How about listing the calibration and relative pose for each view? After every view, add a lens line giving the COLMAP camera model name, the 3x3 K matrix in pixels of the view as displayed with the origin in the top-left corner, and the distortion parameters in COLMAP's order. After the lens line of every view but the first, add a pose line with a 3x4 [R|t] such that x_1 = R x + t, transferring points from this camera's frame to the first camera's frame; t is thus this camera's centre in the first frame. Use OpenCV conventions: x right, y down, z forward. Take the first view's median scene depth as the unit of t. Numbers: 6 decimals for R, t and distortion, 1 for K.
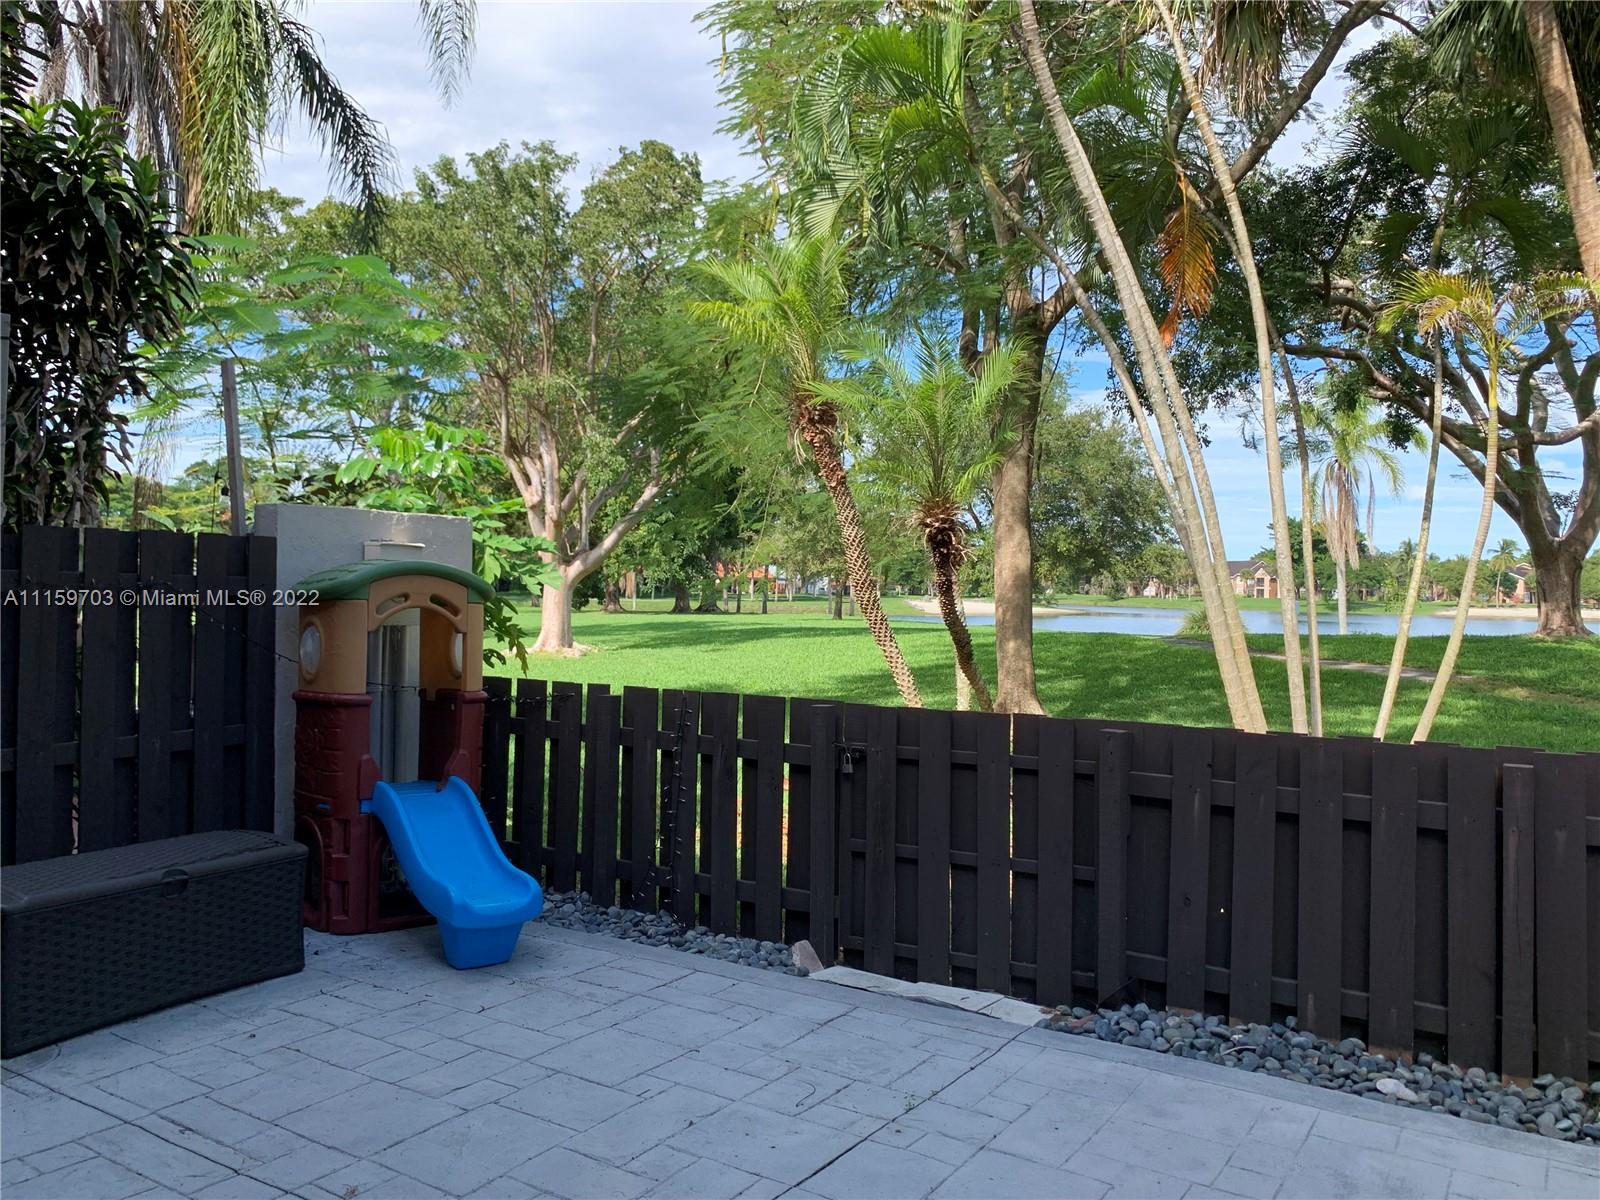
lens RADIAL K [[1220.4, 0, 797.3], [0, 1220.4, 602.2], [0, 0, 1]] dist [0.063300, -0.060963]
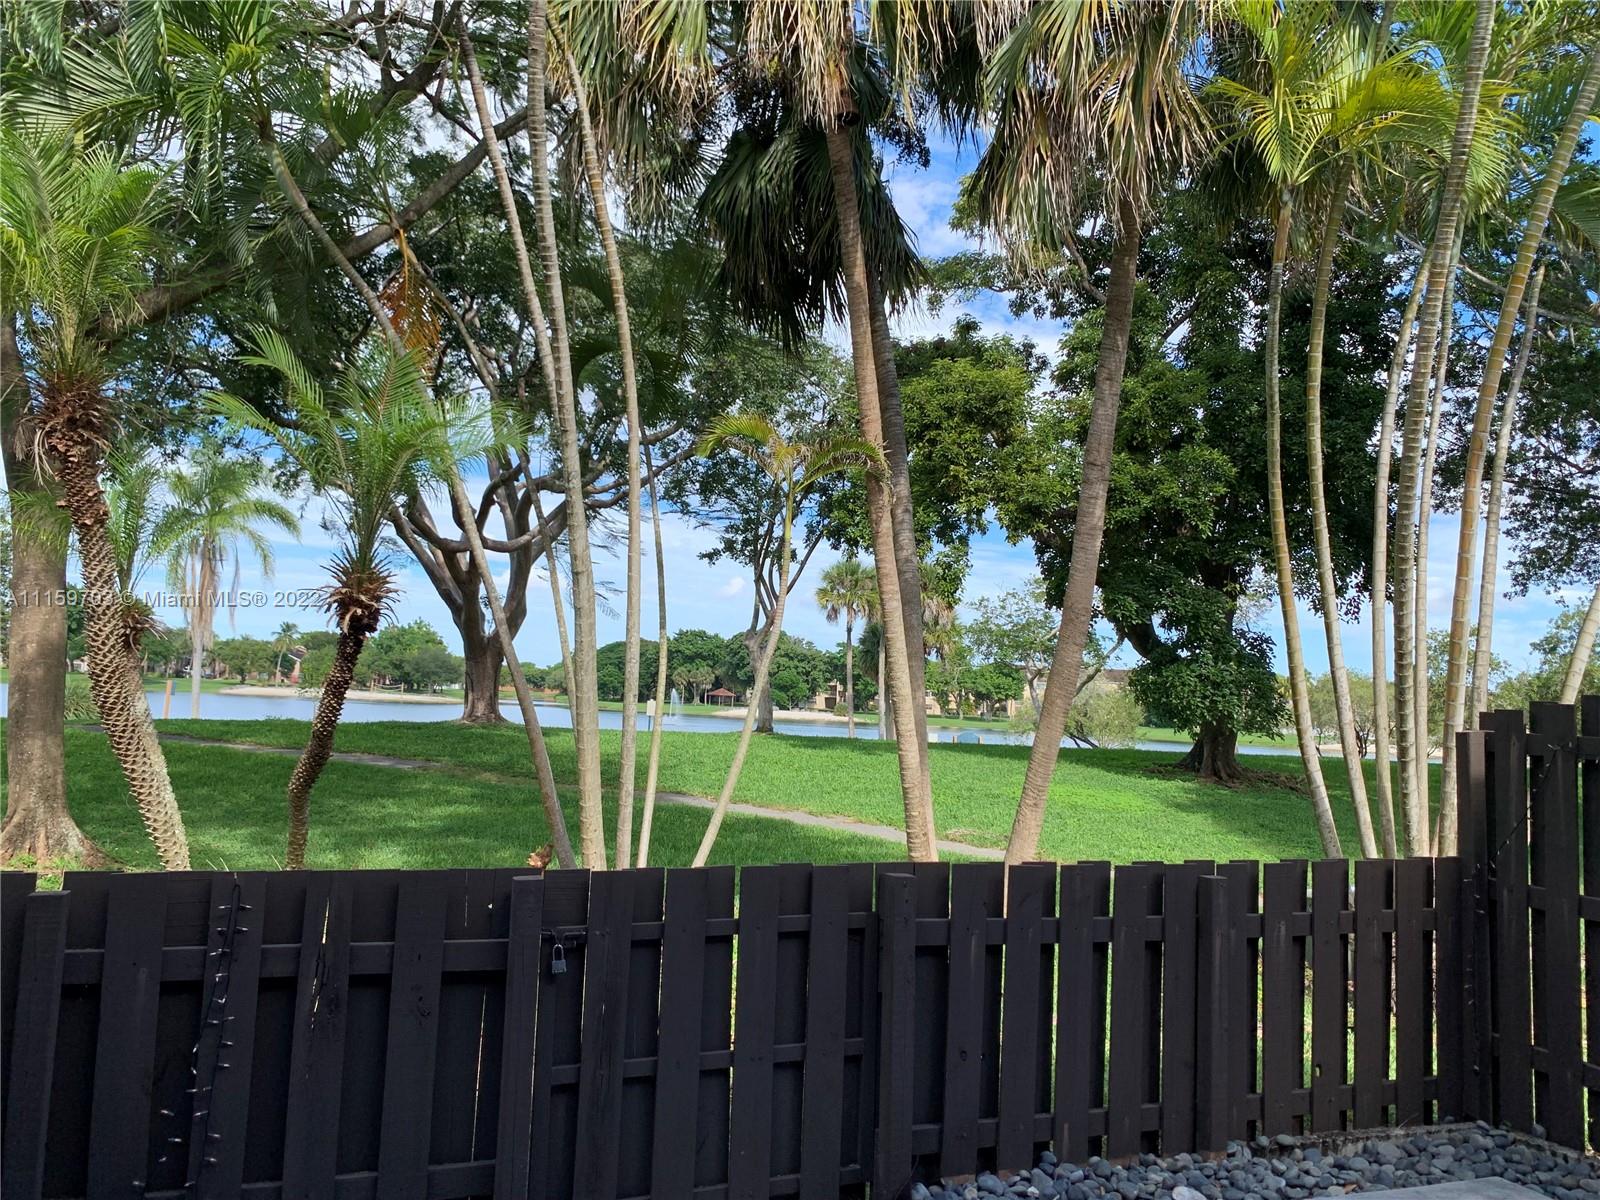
lens RADIAL K [[1220.4, 0, 797.3], [0, 1220.4, 602.2], [0, 0, 1]] dist [0.063300, -0.060963]
pose [[0.587252, 0.078362, 0.805602, -0.553178], [-0.029415, 0.996711, -0.075509, -0.027539], [-0.808870, 0.020646, 0.587626, 0.557098]]
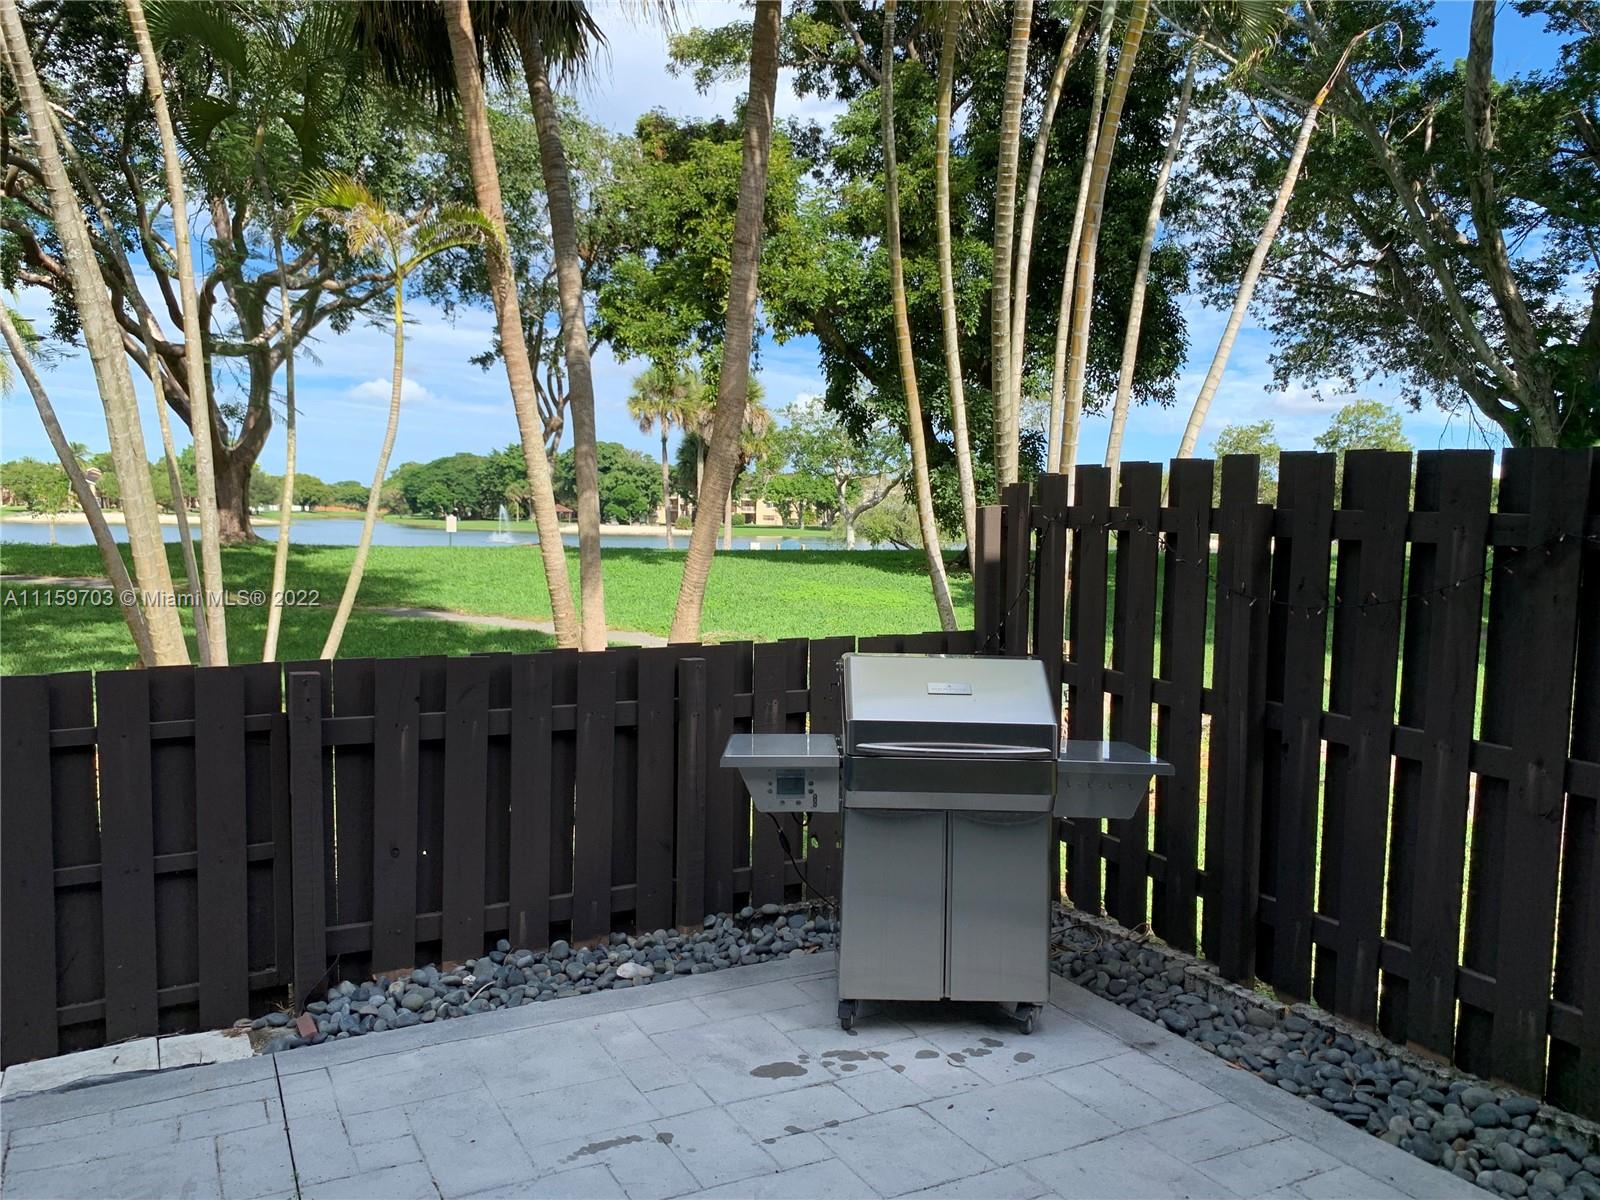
lens RADIAL K [[1221.9, 0, 809.4], [0, 1221.9, 610.6], [0, 0, 1]] dist [0.076403, -0.126374]
pose [[0.480824, -0.069198, 0.874082, -0.316855], [-0.004155, 0.996690, 0.081190, -0.006760], [-0.876807, -0.042670, 0.478945, 0.322394]]
